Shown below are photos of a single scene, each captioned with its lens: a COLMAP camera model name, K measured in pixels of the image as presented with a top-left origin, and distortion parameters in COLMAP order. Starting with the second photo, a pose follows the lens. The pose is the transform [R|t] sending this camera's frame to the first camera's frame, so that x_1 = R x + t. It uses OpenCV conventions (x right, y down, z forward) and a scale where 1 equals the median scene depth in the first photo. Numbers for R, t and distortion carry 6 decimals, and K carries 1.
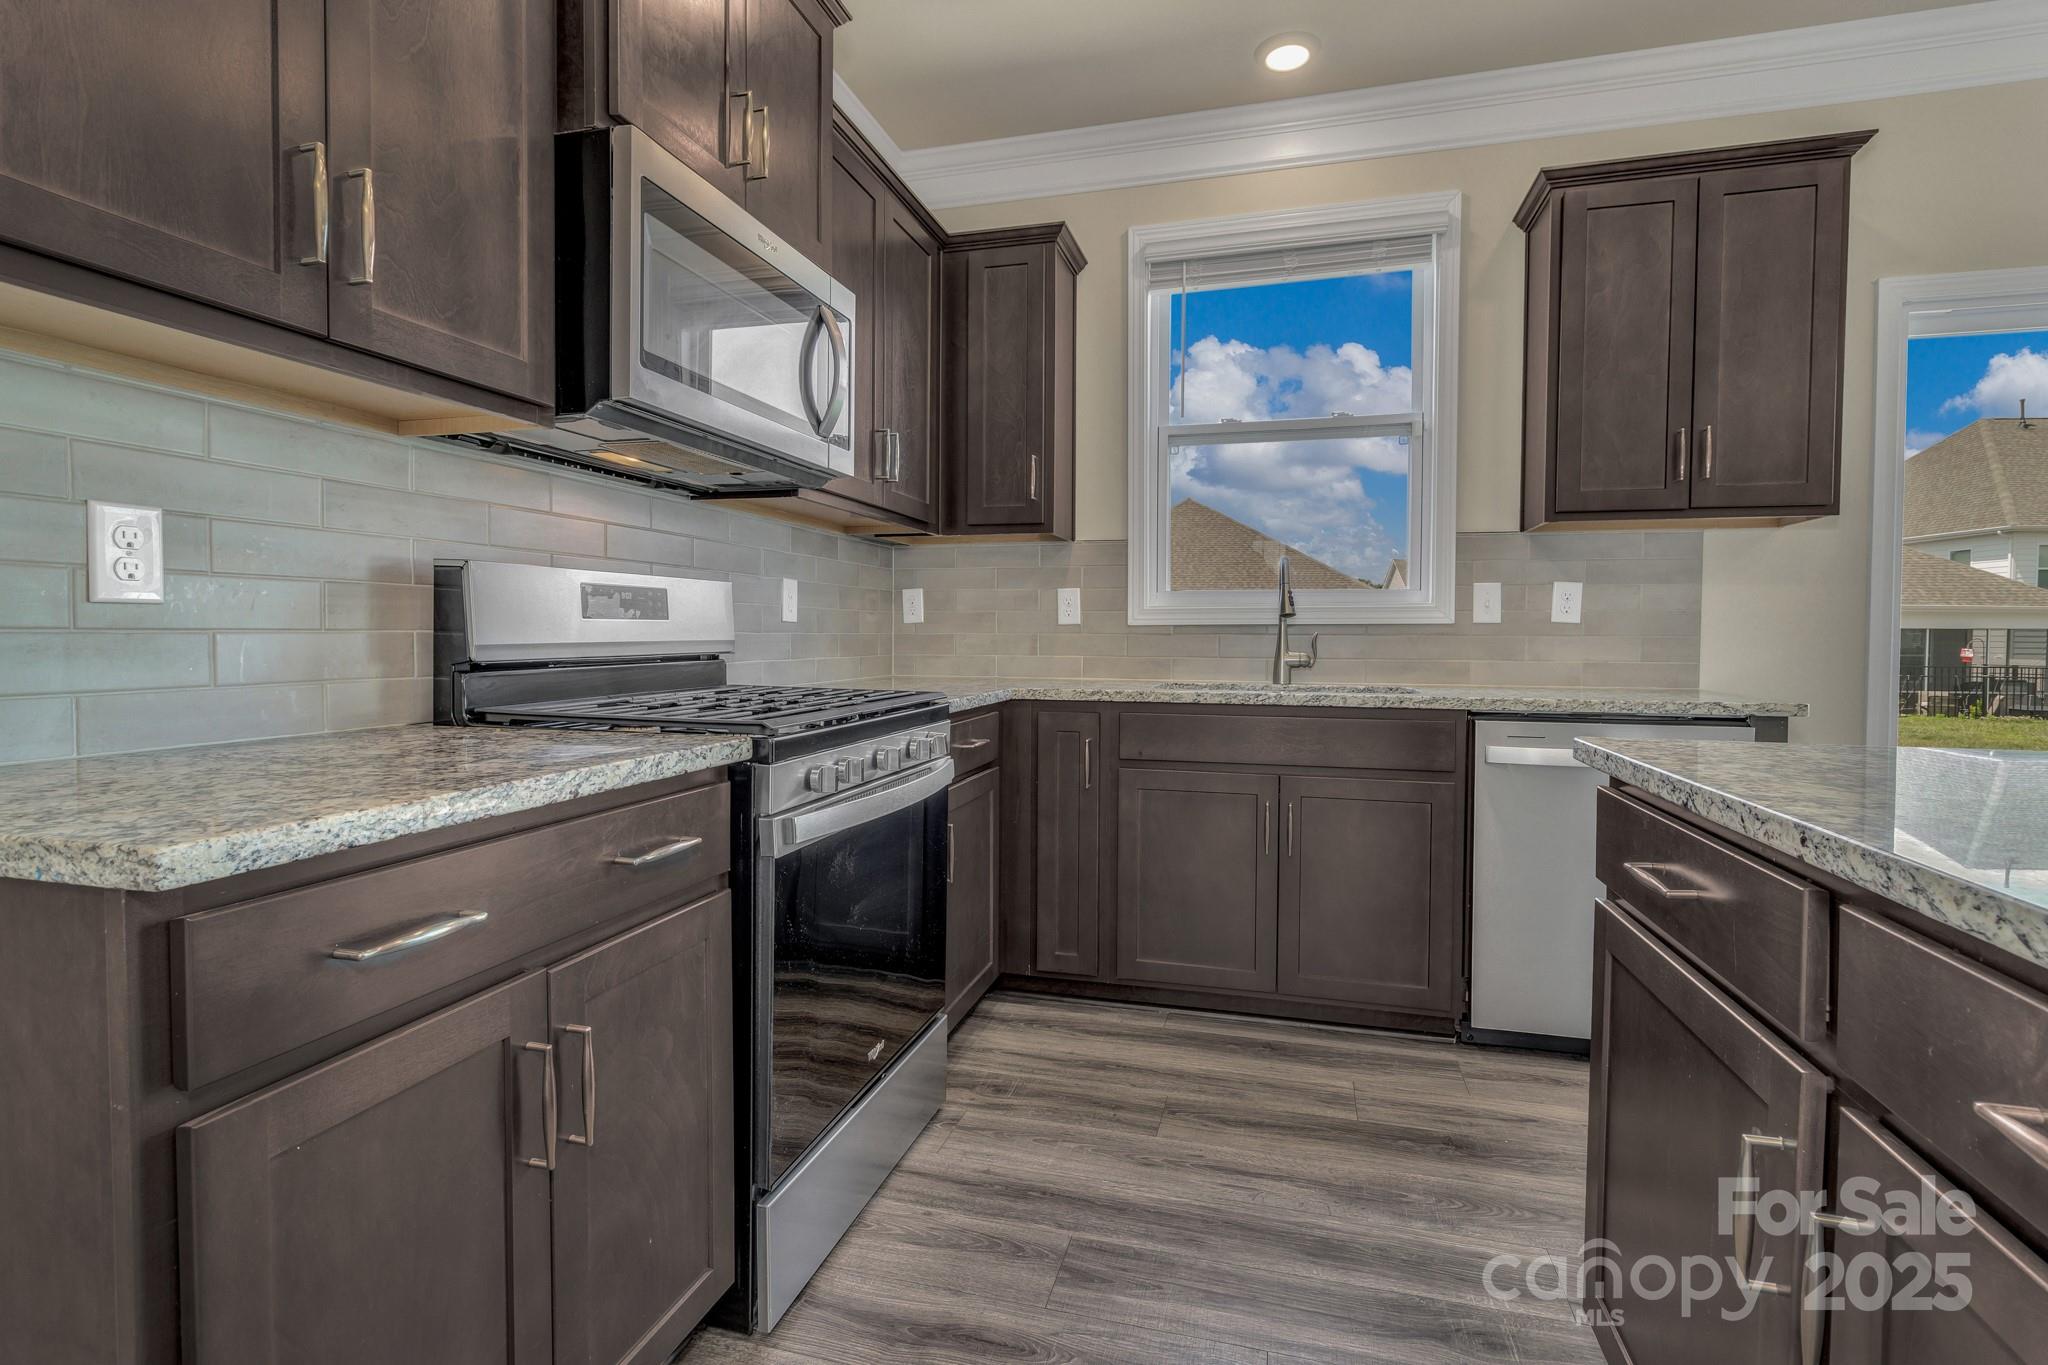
lens RADIAL K [[970.9, 0, 1026.1], [0, 970.9, 658.5], [0, 0, 1]] dist [0.000956, -0.000290]
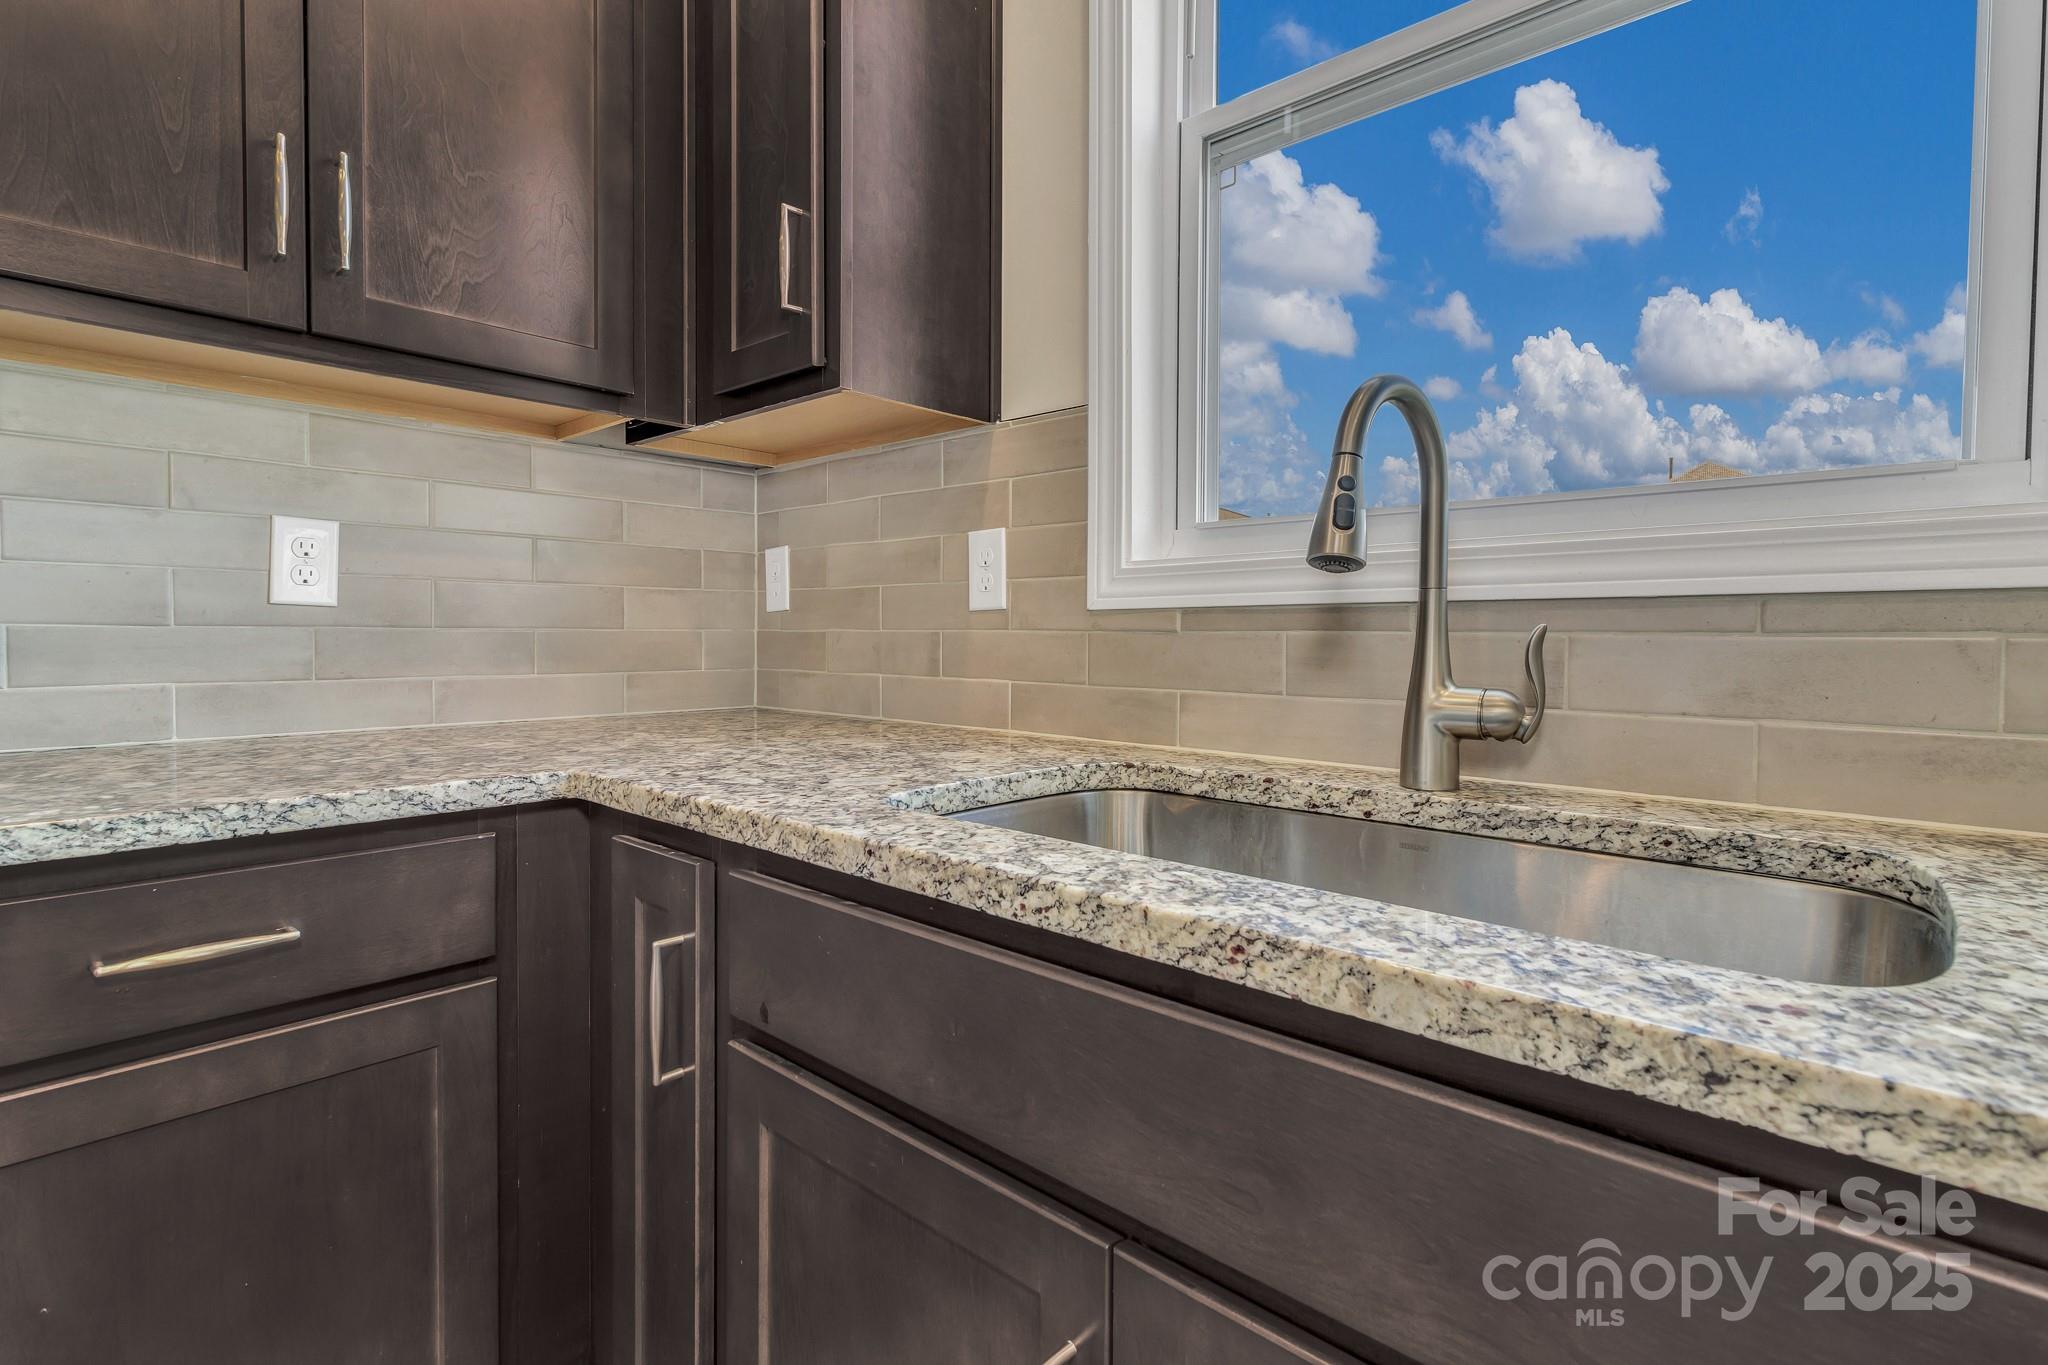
lens RADIAL K [[988.4, 0, 1031.4], [0, 988.4, 663.3], [0, 0, 1]] dist [0.001788, -0.000164]
pose [[0.889097, 0.013702, -0.457514, 0.332774], [-0.014008, 0.999898, 0.002723, -0.014474], [0.457505, 0.003988, 0.889198, 0.735163]]
